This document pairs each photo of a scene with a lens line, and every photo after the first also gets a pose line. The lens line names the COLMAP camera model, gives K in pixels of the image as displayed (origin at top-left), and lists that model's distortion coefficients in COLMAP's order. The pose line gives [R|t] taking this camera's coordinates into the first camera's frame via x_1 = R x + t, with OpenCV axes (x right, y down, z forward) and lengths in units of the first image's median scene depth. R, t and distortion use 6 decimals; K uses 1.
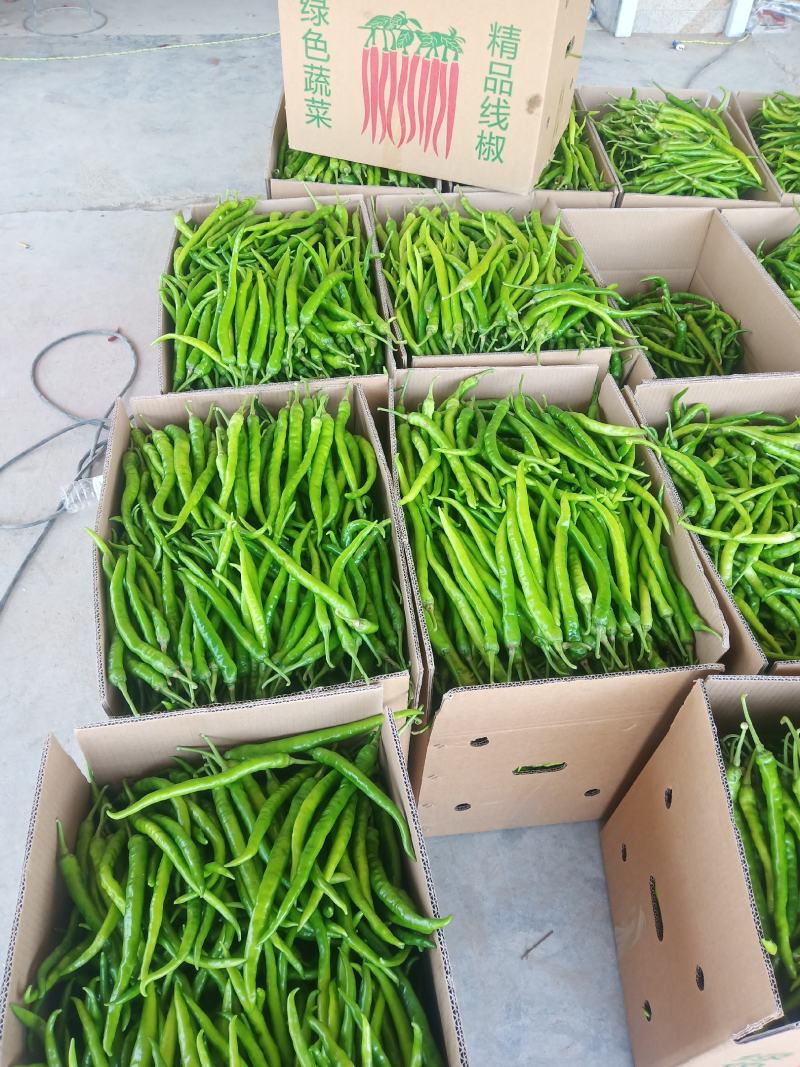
lens RADIAL K [[853.1, 0, 400.0], [0, 853.1, 533.5], [0, 0, 1]] dist [-0.011366, -0.007206]
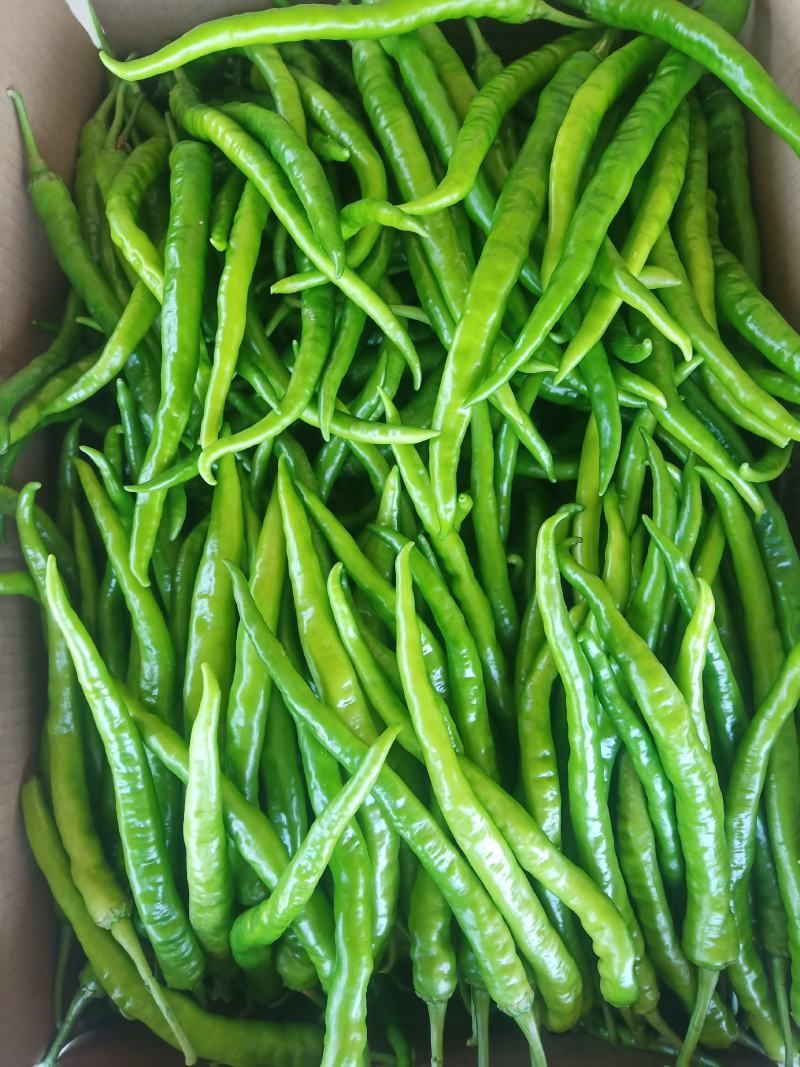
lens RADIAL K [[739.9, 0, 400.0], [0, 739.9, 533.5], [0, 0, 1]] dist [0.003476, -0.052701]
pose [[0.990138, 0.128381, -0.056075, -0.166480], [-0.068166, 0.791189, 0.607761, 0.302980], [0.122391, -0.597945, 0.792138, 0.644403]]
